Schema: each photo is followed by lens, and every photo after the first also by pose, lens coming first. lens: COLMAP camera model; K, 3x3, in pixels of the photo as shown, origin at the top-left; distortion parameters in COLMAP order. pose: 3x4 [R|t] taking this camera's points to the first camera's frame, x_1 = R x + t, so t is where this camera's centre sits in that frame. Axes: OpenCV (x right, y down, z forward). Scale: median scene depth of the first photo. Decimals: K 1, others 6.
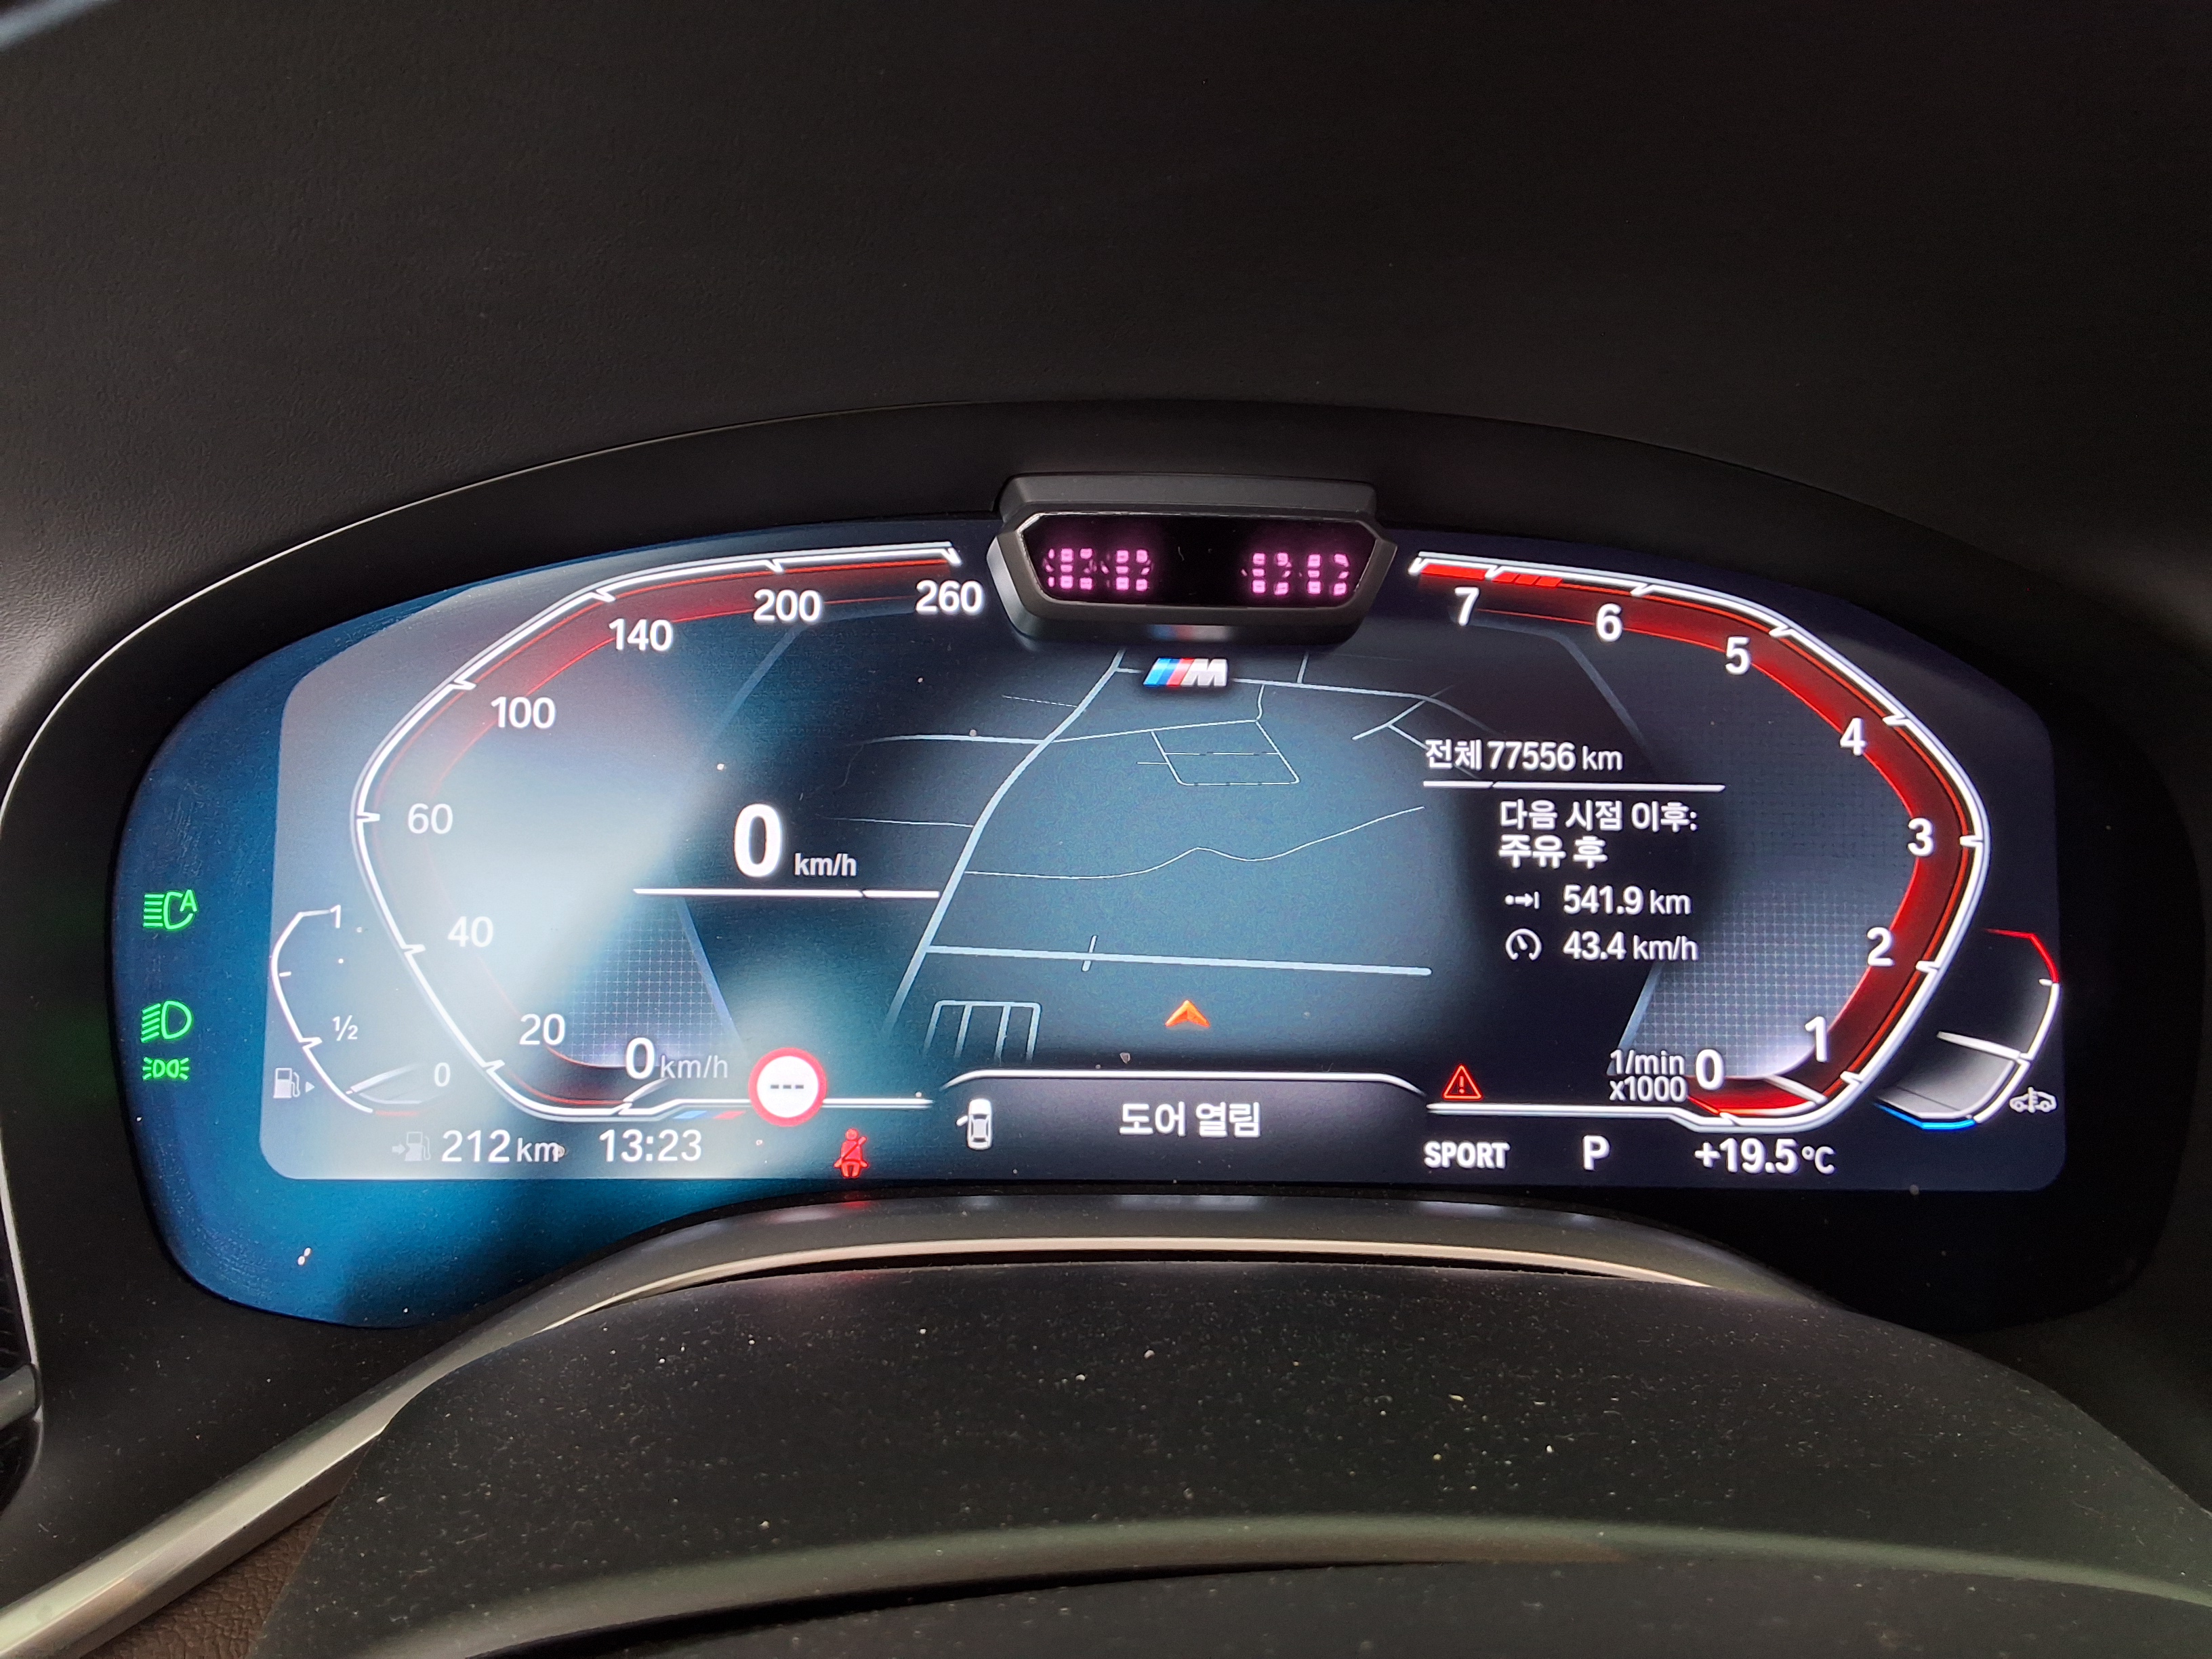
lens RADIAL K [[1795.9, 0, 1056.1], [0, 1795.9, 828.8], [0, 0, 1]] dist [0.102920, -0.125996]
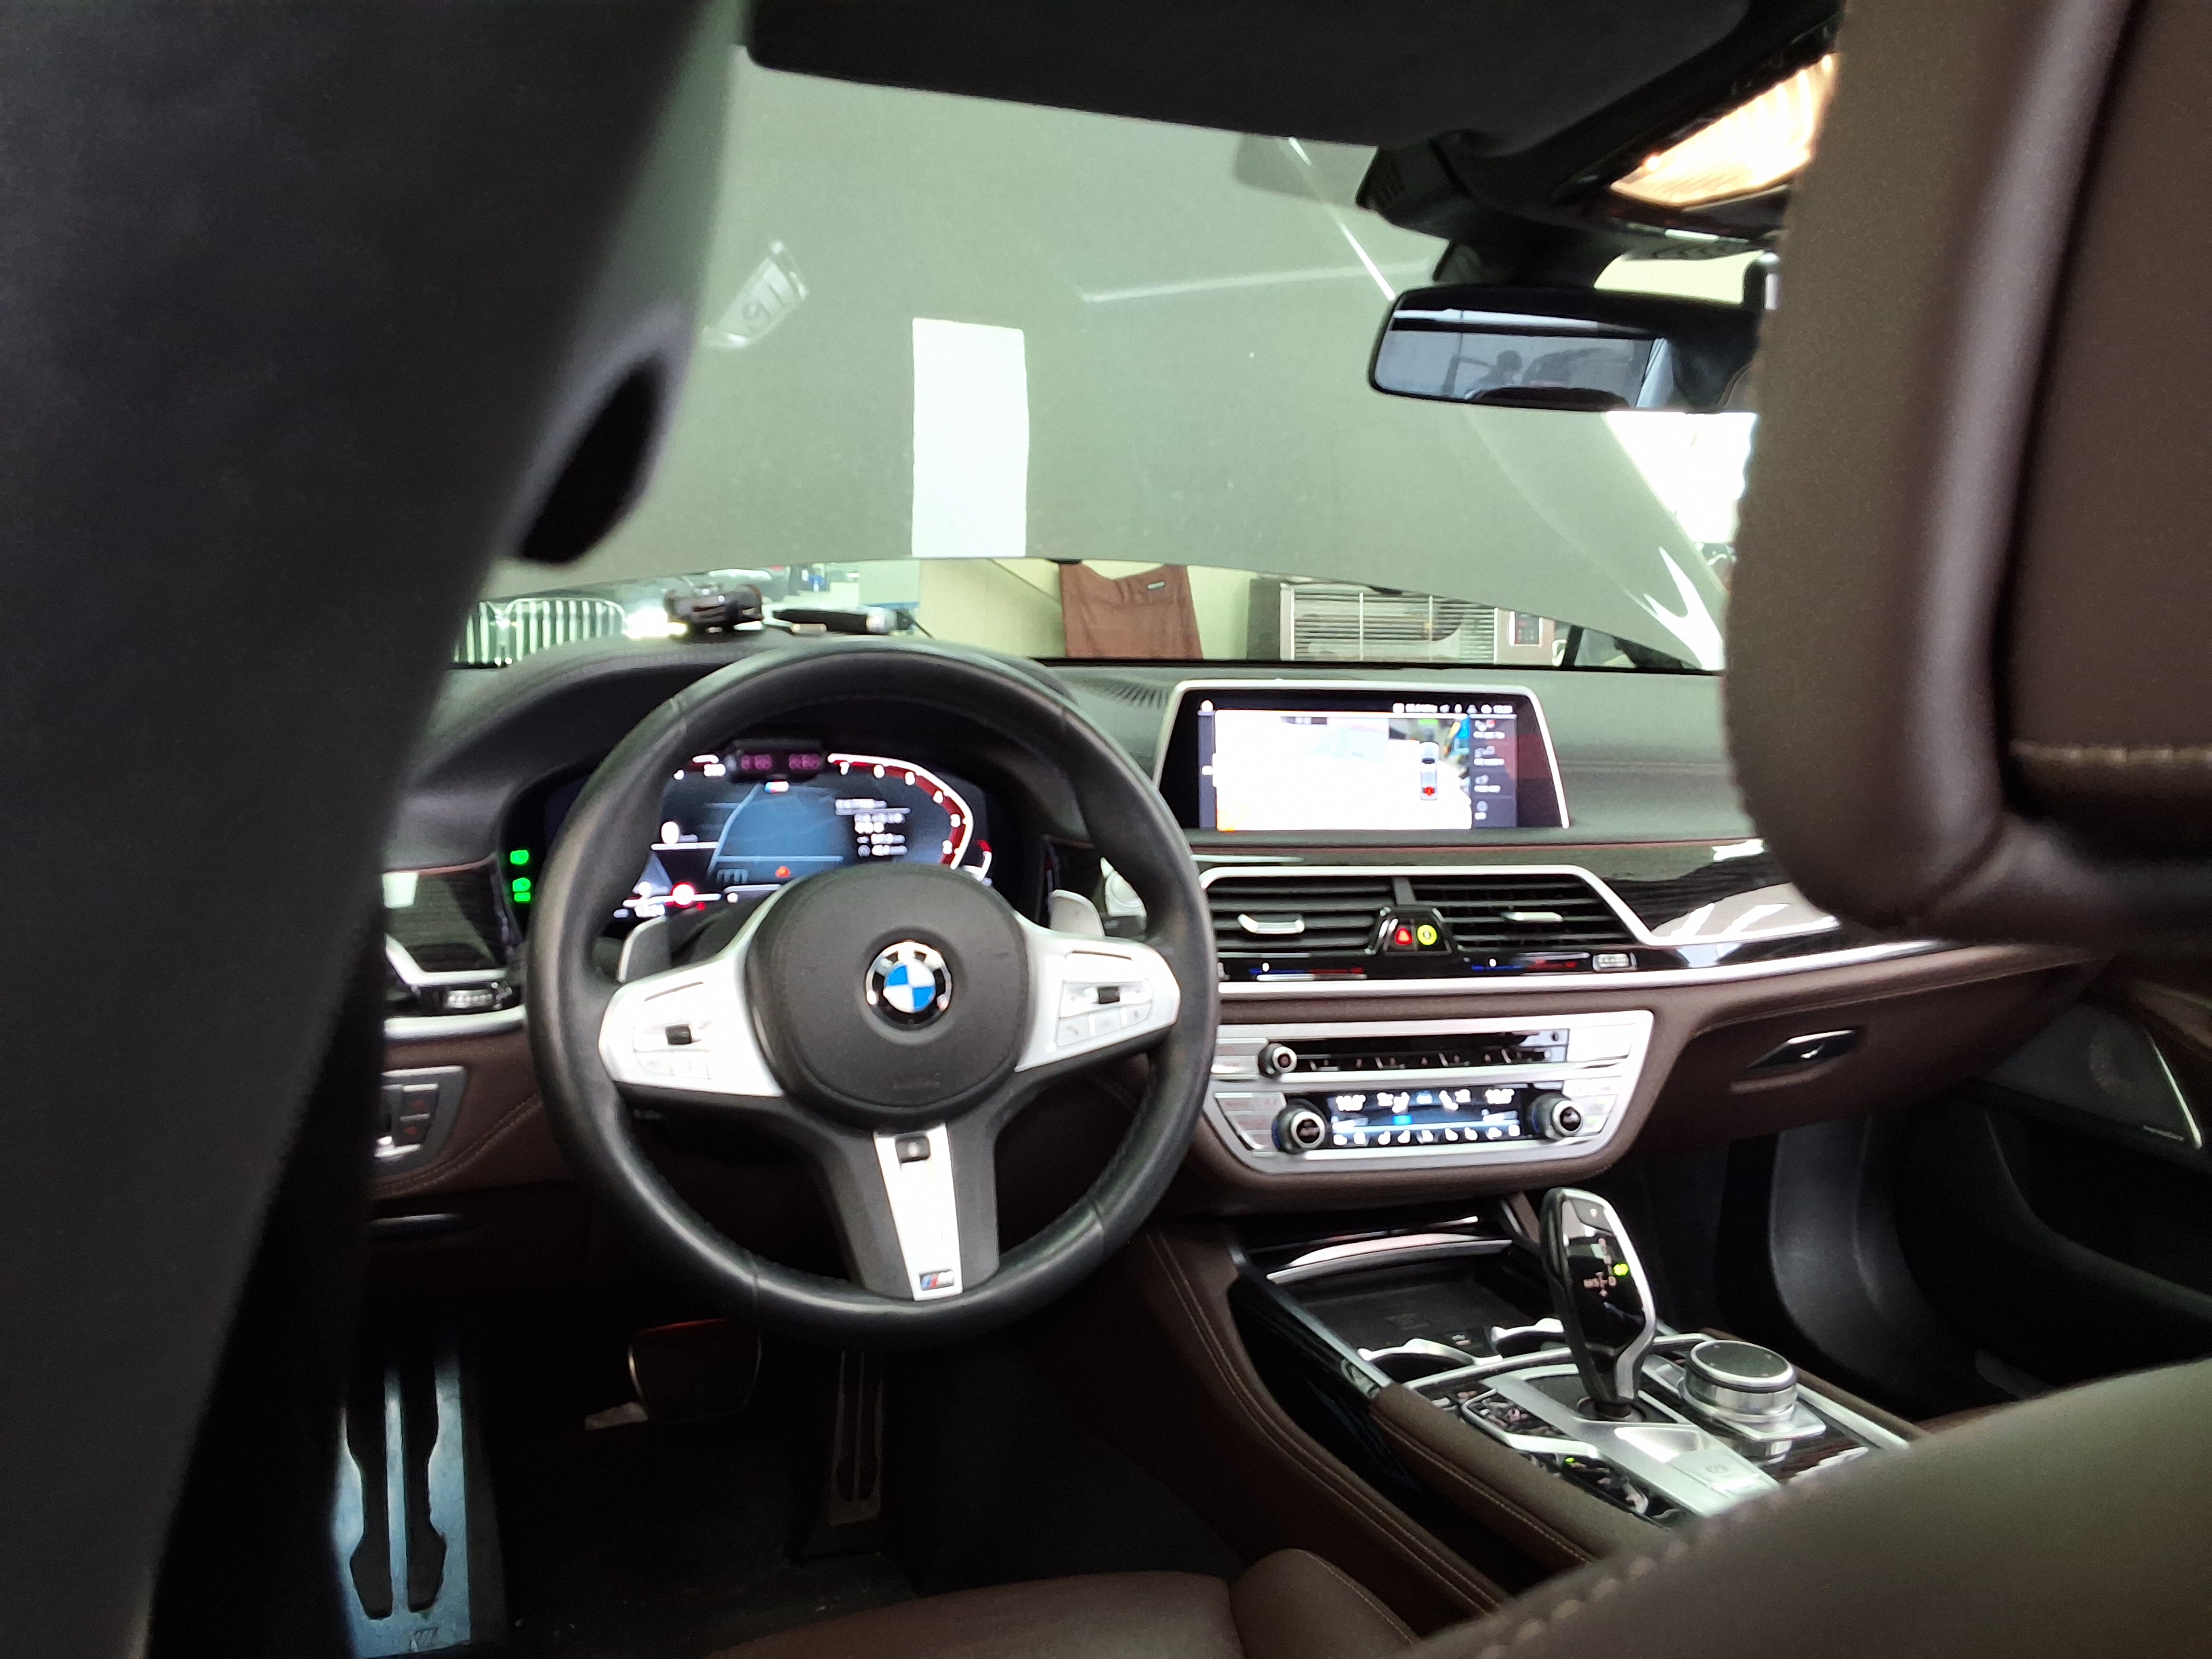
lens RADIAL K [[1795.9, 0, 1095.2], [0, 1795.9, 795.5], [0, 0, 1]] dist [0.102920, -0.125996]
pose [[0.936445, -0.039679, 0.348564, -0.656411], [0.077877, 0.992305, -0.096263, 0.370442], [-0.342062, 0.117290, 0.932328, -2.951437]]
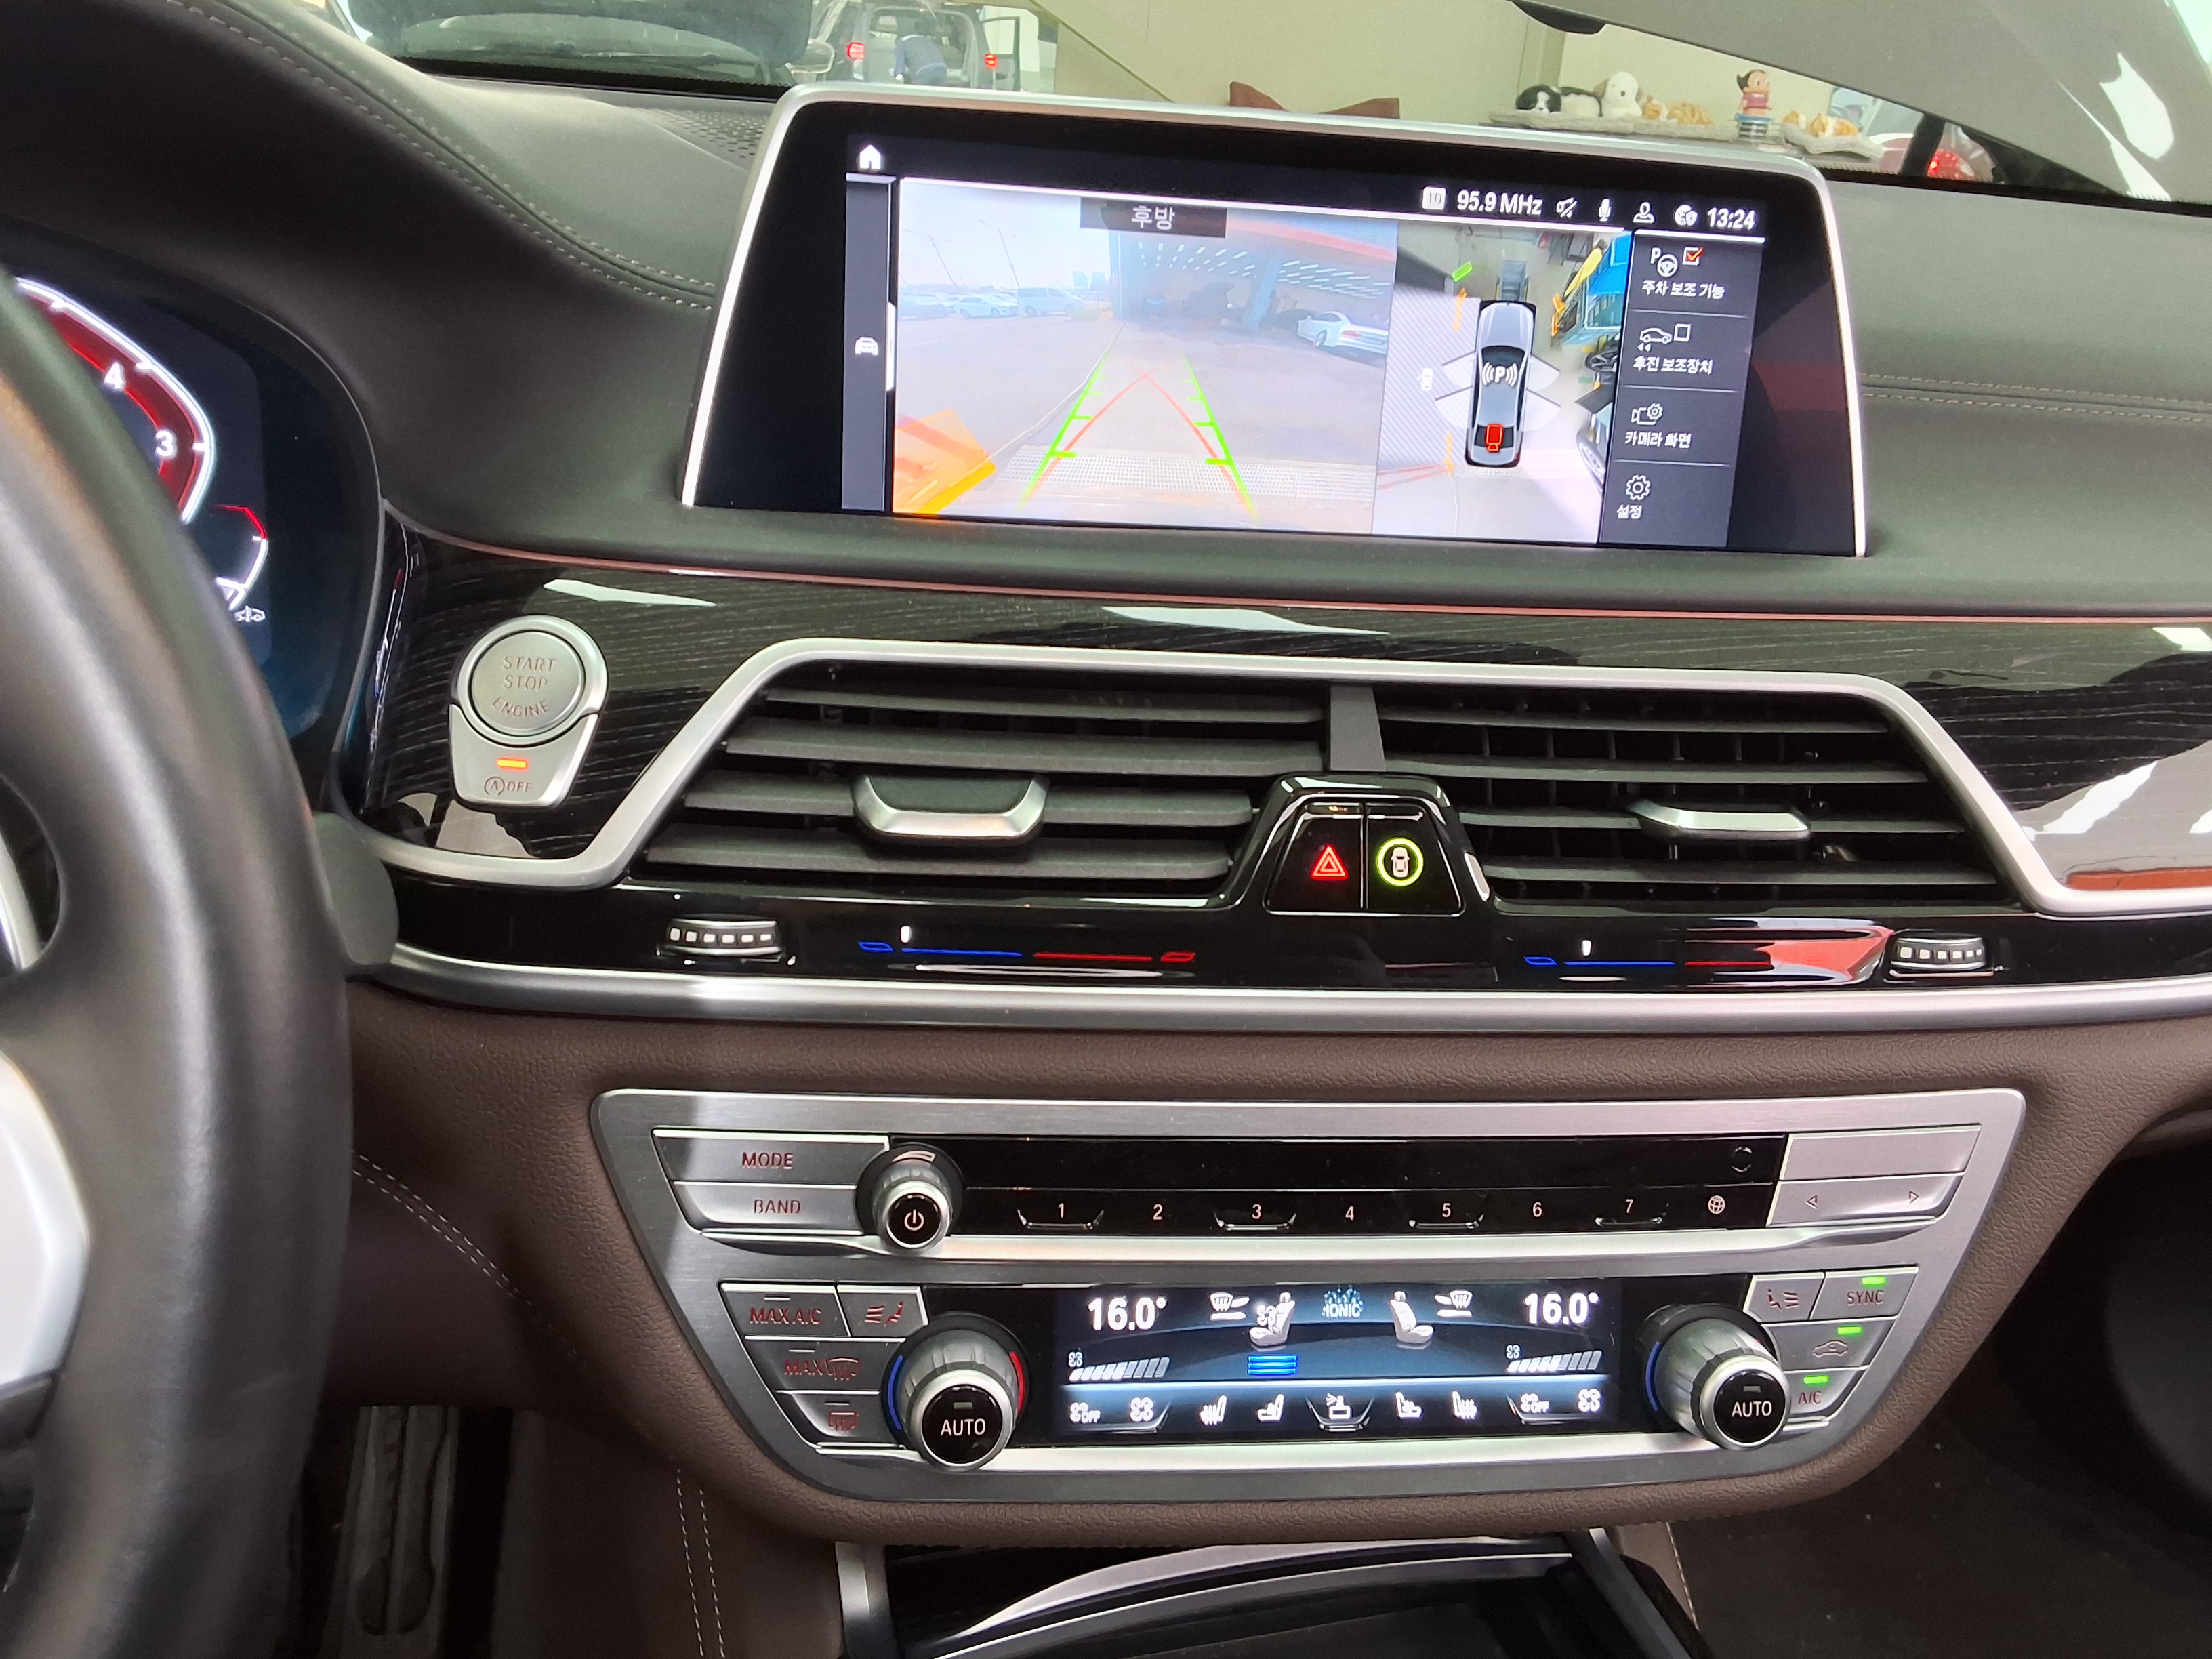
lens RADIAL K [[1795.9, 0, 1097.0], [0, 1795.9, 809.7], [0, 0, 1]] dist [0.102920, -0.125996]
pose [[0.974977, -0.038438, 0.218959, 0.897819], [0.011533, 0.992358, 0.122853, 0.131016], [-0.222008, -0.117253, 0.967969, -0.709586]]
